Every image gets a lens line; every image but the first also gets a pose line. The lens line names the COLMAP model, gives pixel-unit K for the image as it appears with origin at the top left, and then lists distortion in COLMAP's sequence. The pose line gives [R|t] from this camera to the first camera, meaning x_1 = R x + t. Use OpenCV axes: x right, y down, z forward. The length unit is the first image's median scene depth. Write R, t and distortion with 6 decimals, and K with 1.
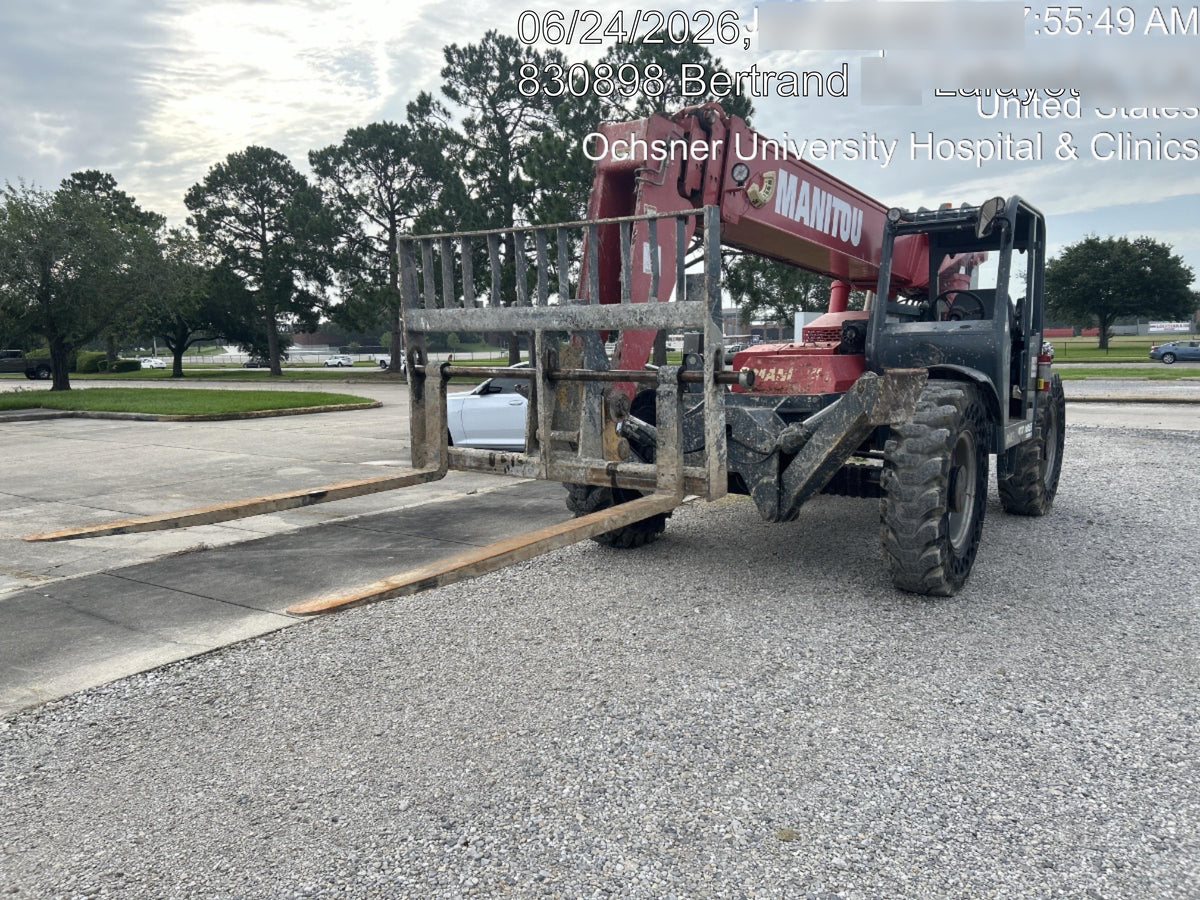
lens RADIAL K [[903.5, 0, 593.6], [0, 903.5, 462.6], [0, 0, 1]] dist [0.056620, -0.059727]
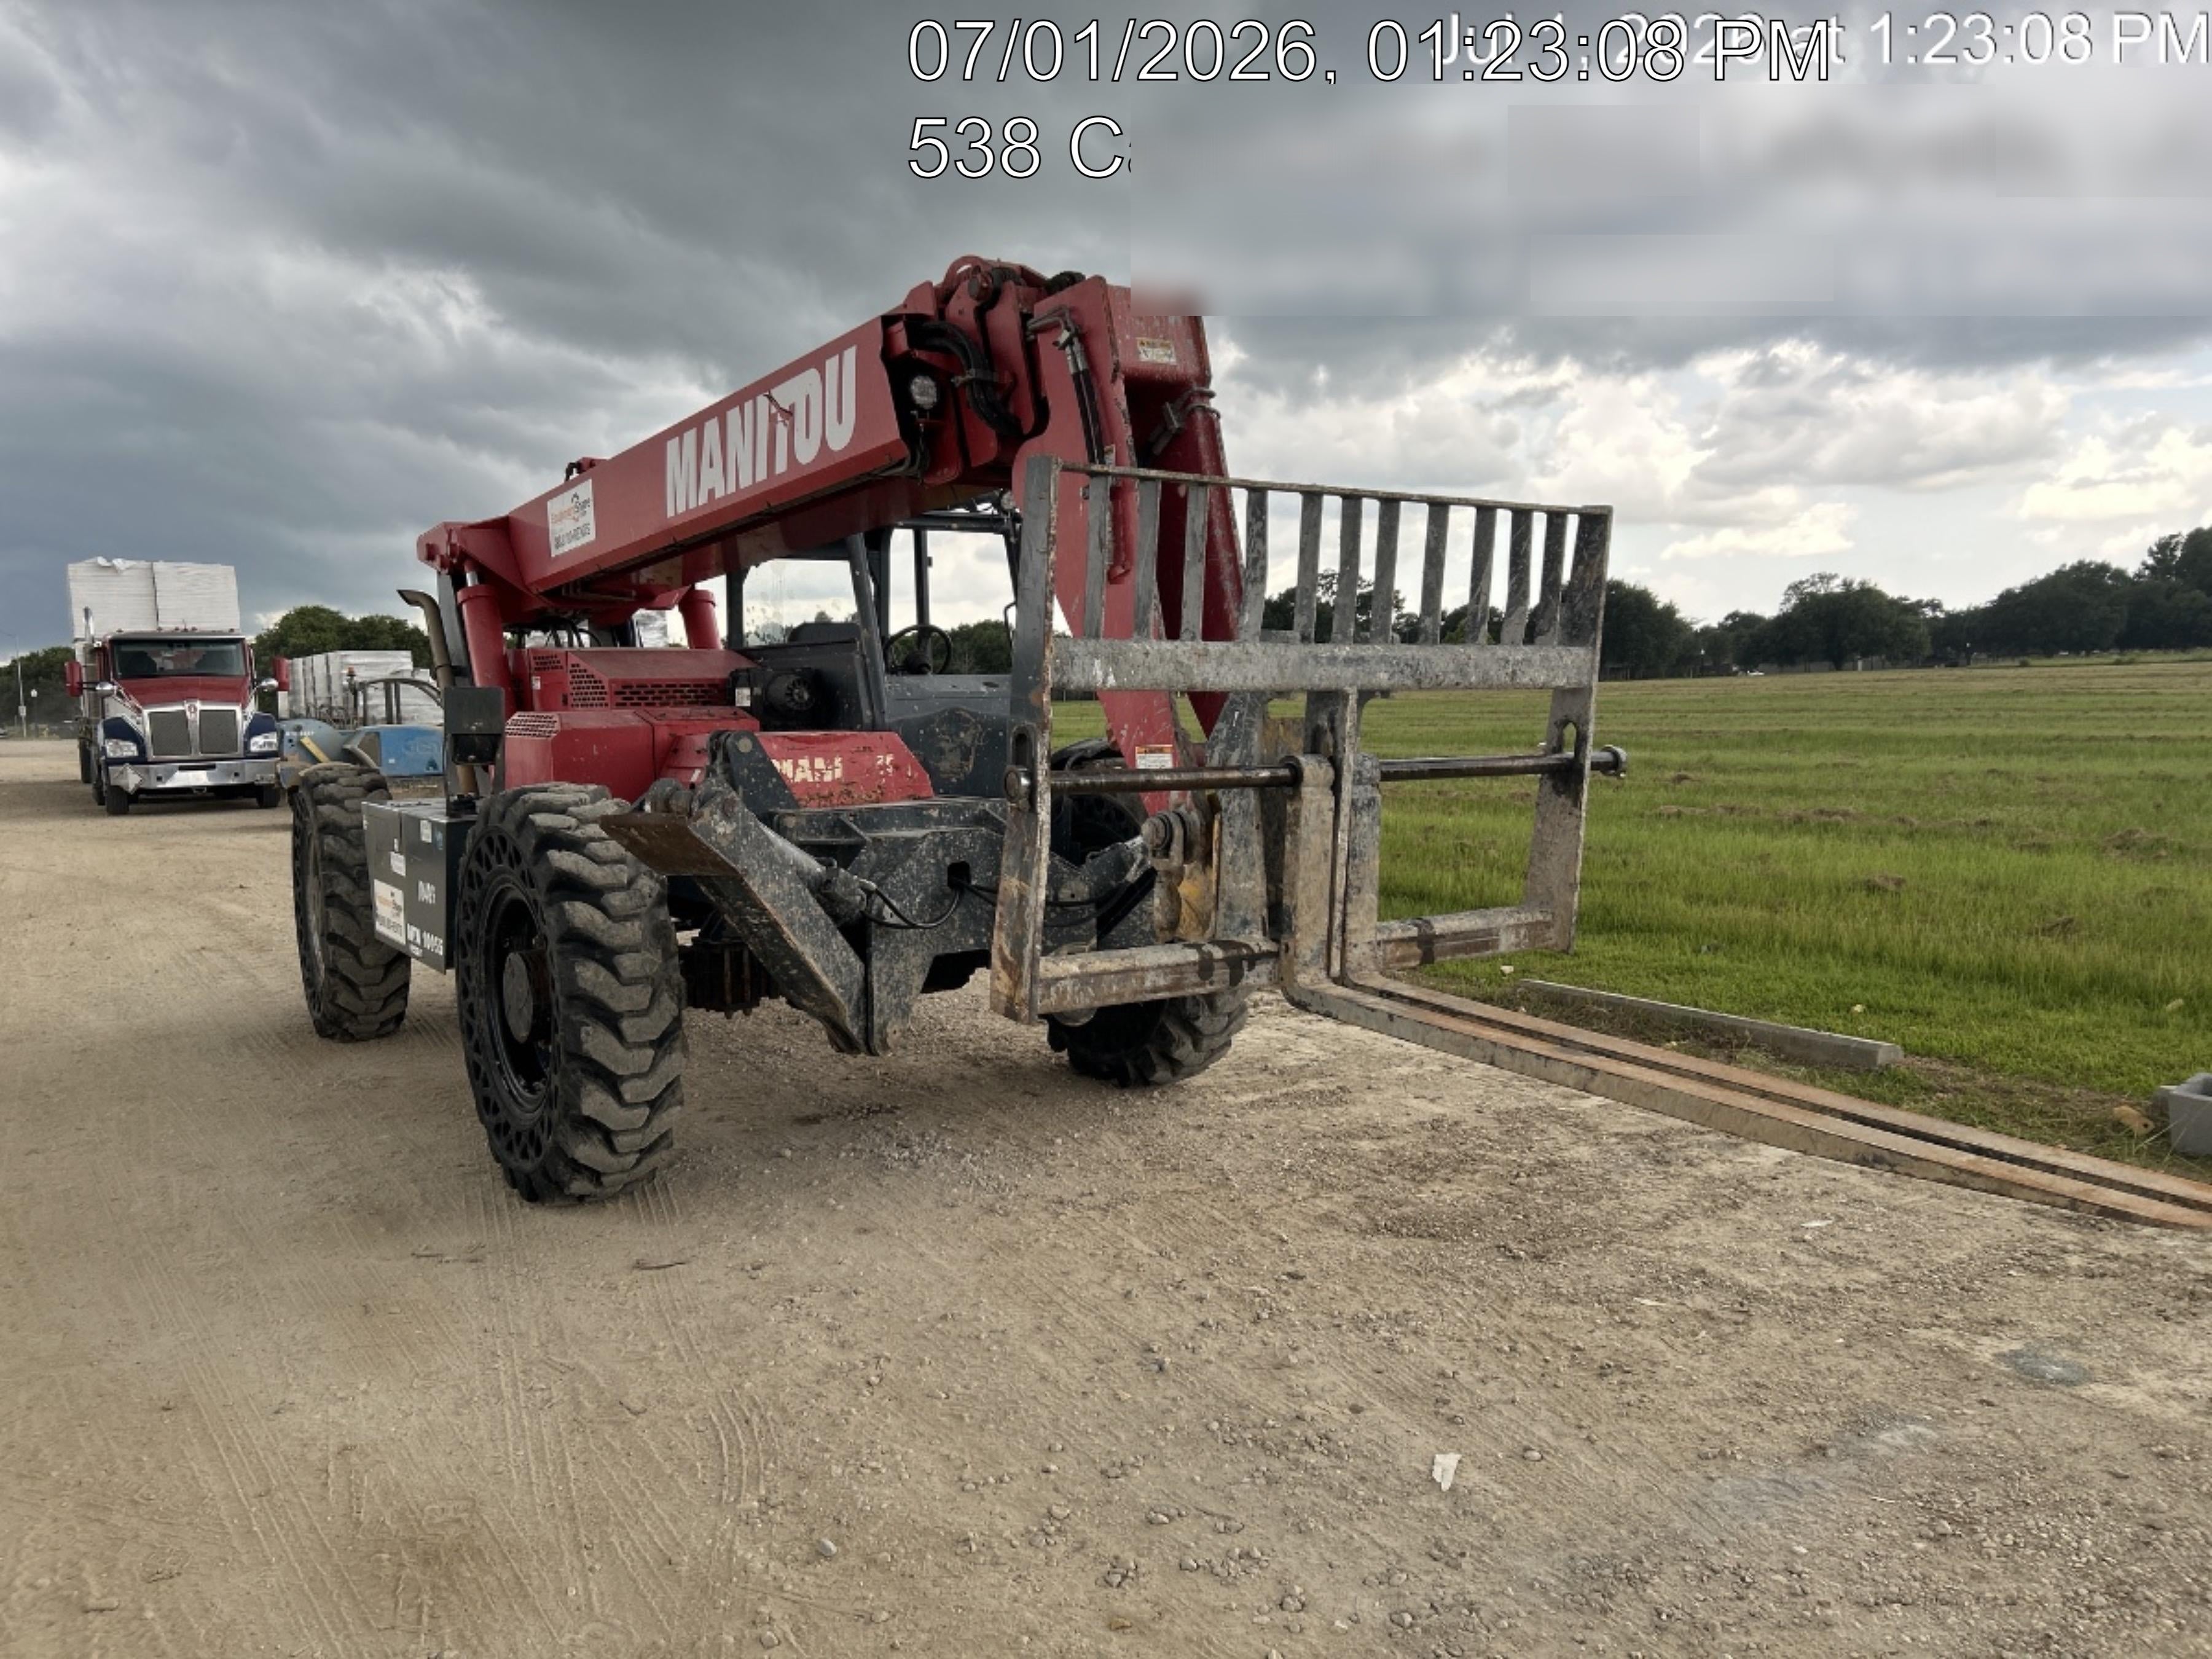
lens RADIAL K [[1637.0, 0, 1102.1], [0, 1637.0, 824.1], [0, 0, 1]] dist [0.061169, -0.003467]
pose [[0.351887, -0.076904, 0.932878, -0.890159], [0.122425, 0.991840, 0.035586, -0.108527], [-0.928002, 0.101685, 0.358430, 0.722149]]
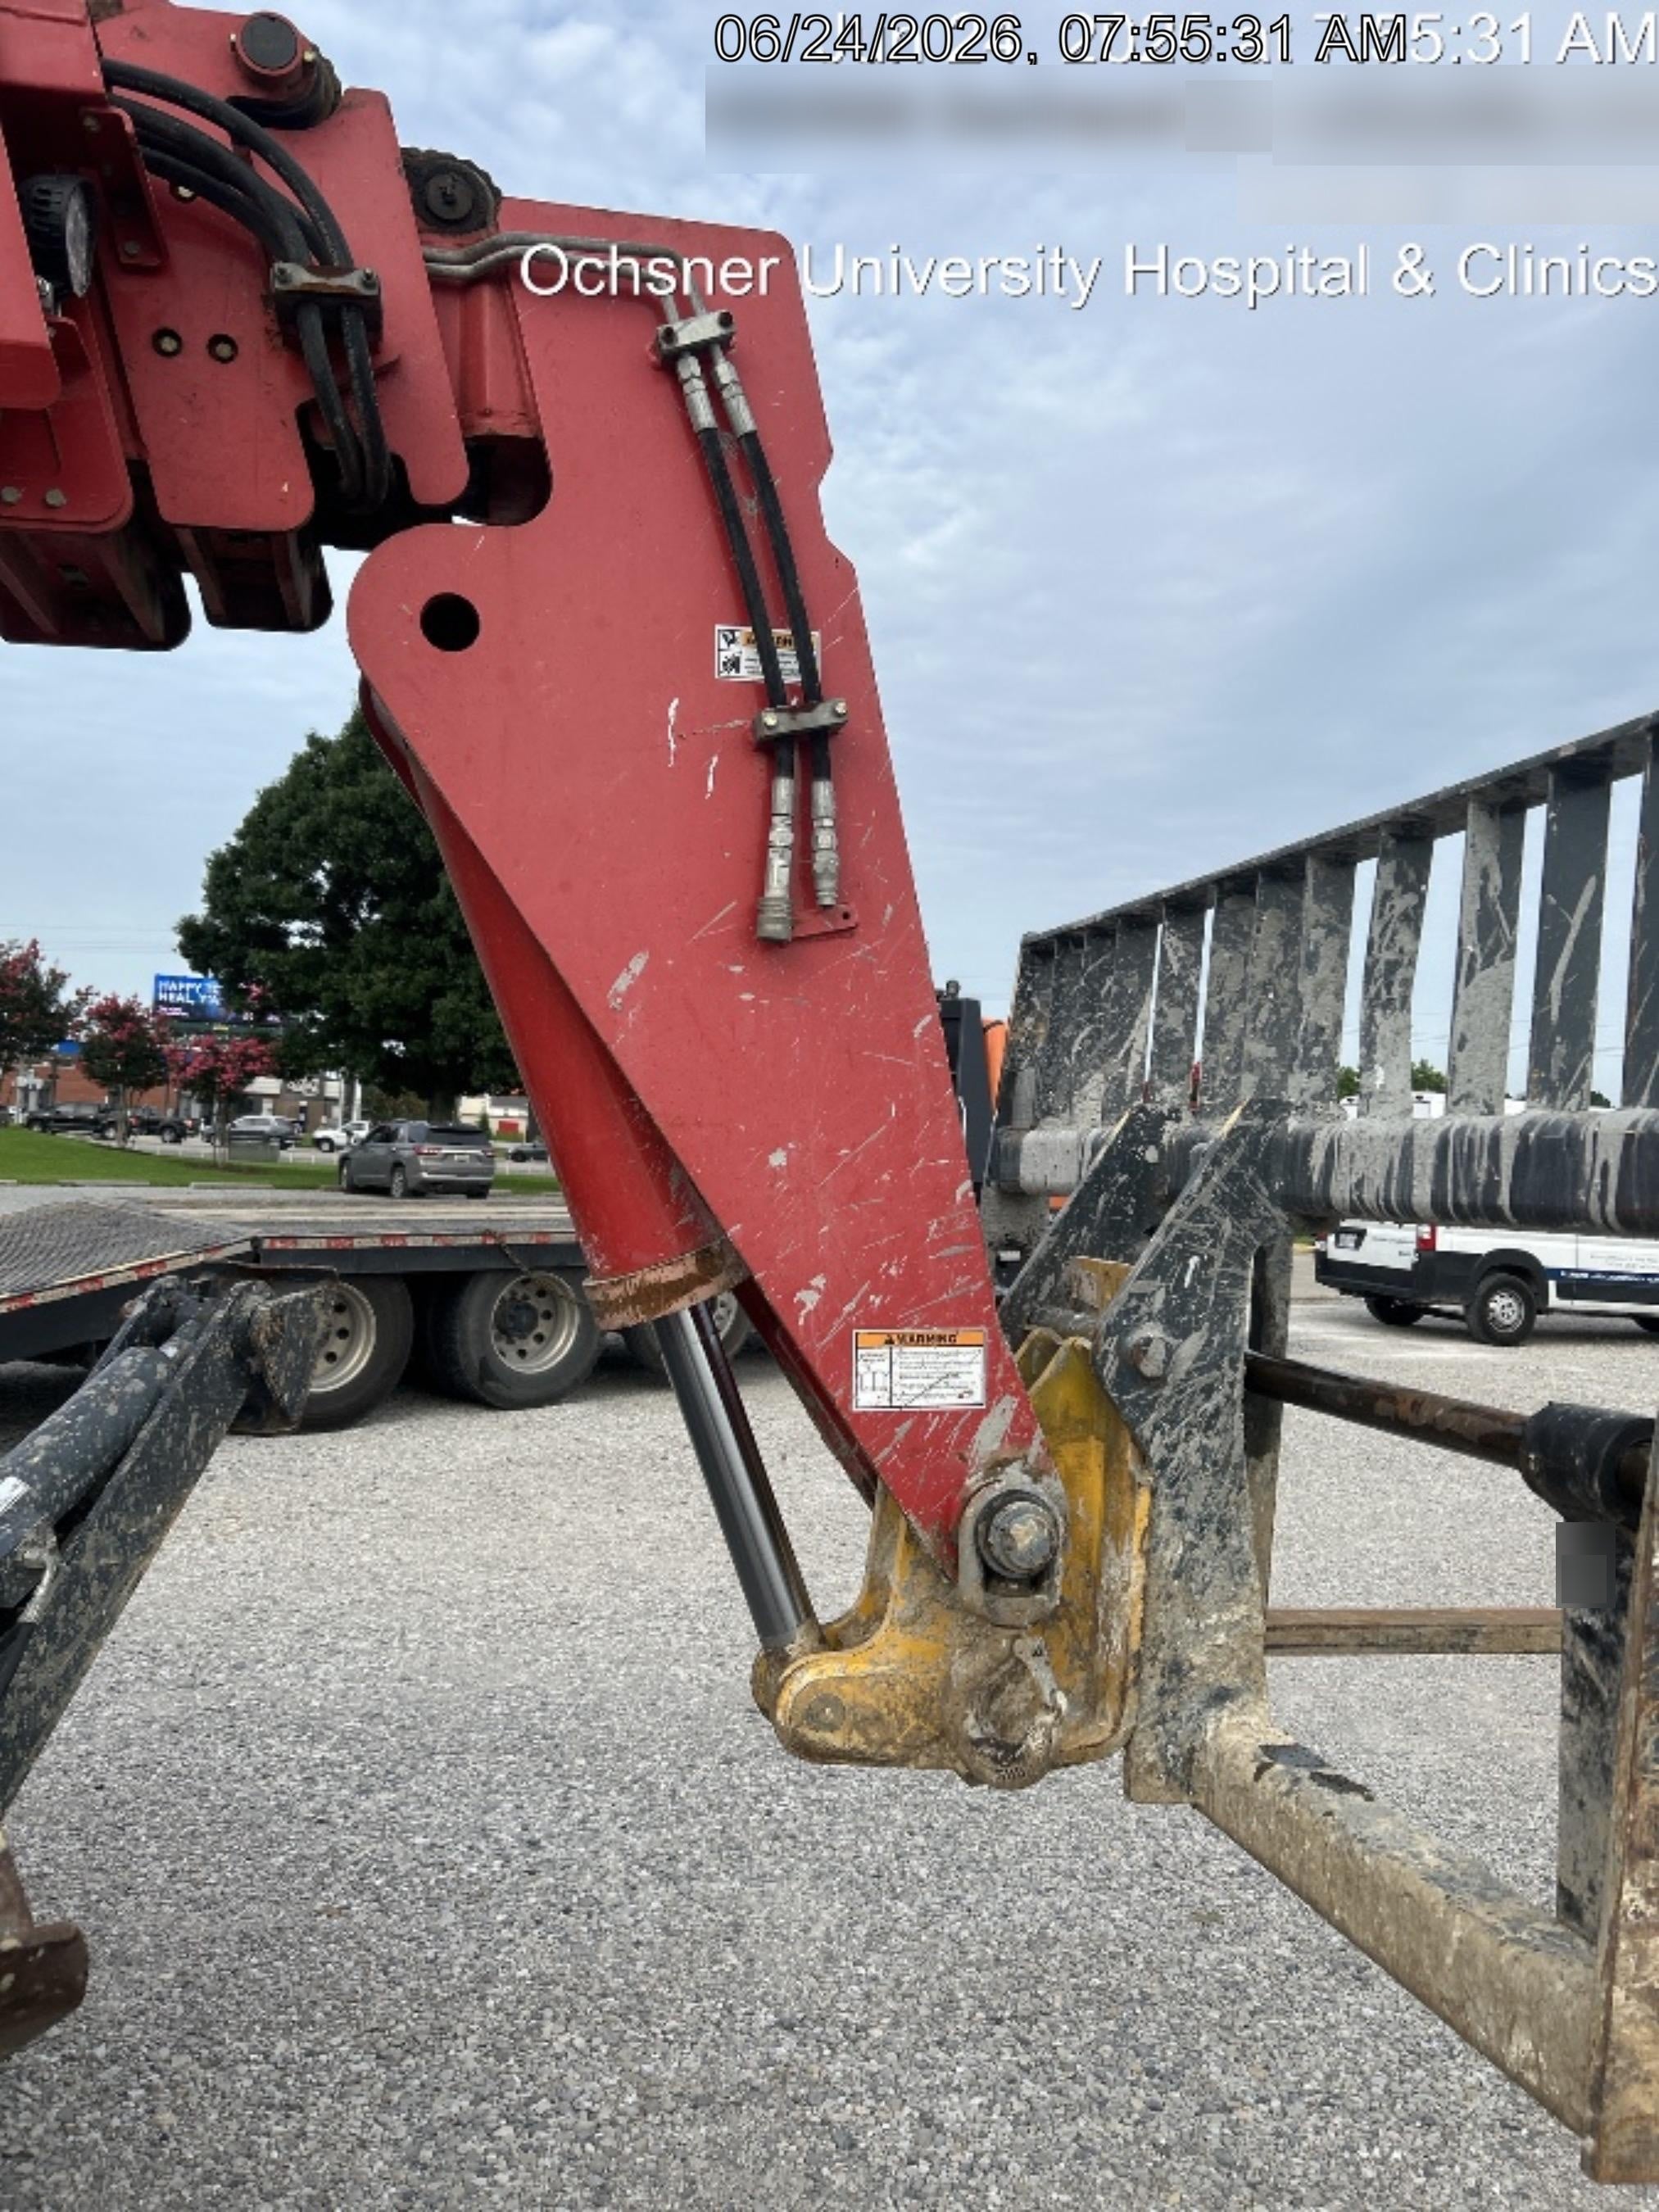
lens RADIAL K [[1644.9, 0, 829.5], [0, 1644.9, 1106.0], [0, 0, 1]] dist [0.091341, -0.121791]
pose [[-0.733965, -0.001970, 0.679184, -0.281521], [0.047880, 0.997358, 0.054635, -0.193870], [-0.677497, 0.072619, -0.731932, 1.330173]]
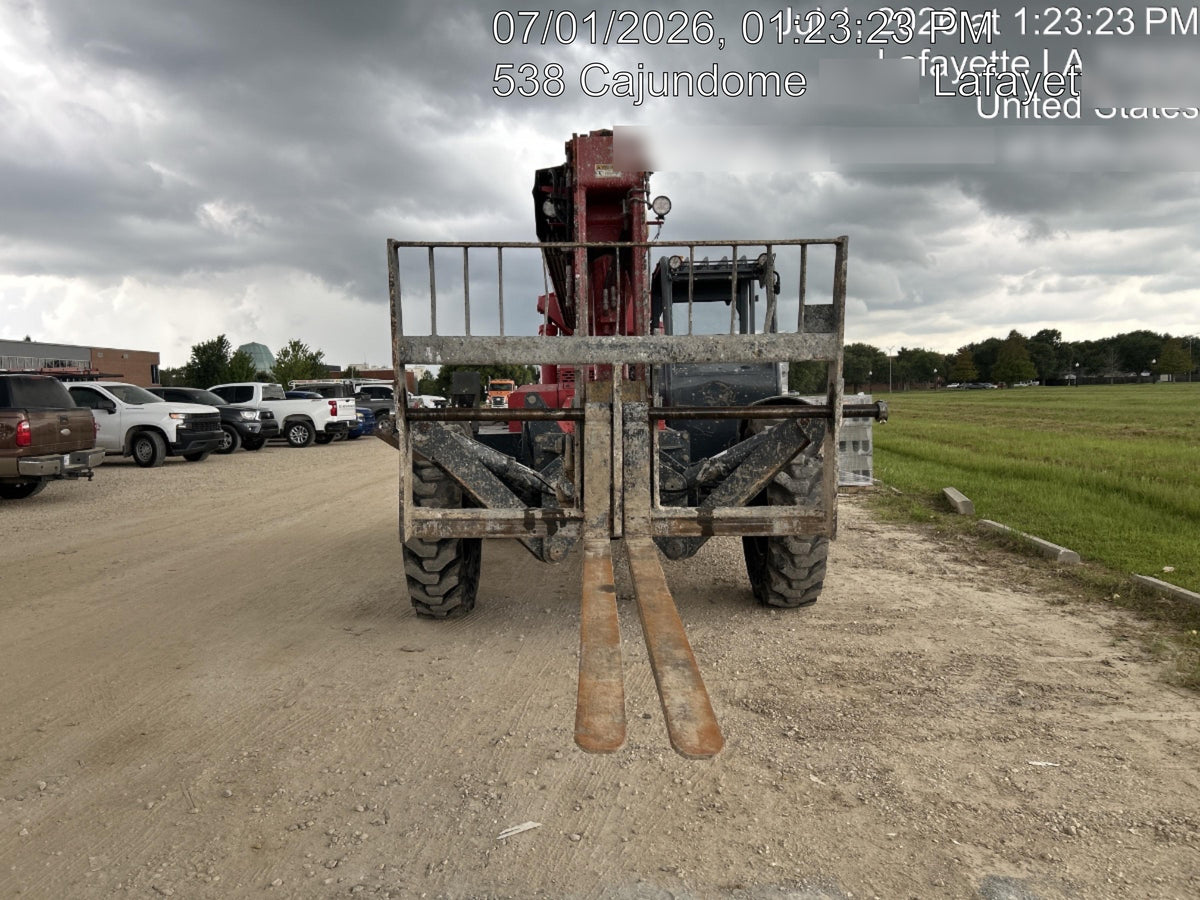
lens RADIAL K [[892.4, 0, 600.0], [0, 892.4, 450.0], [0, 0, 1]] dist [0.091341, -0.121791]
pose [[0.814418, -0.051748, 0.577967, -0.510532], [0.082990, 0.996164, -0.027751, -0.038005], [-0.574314, 0.070566, 0.815588, 0.291338]]
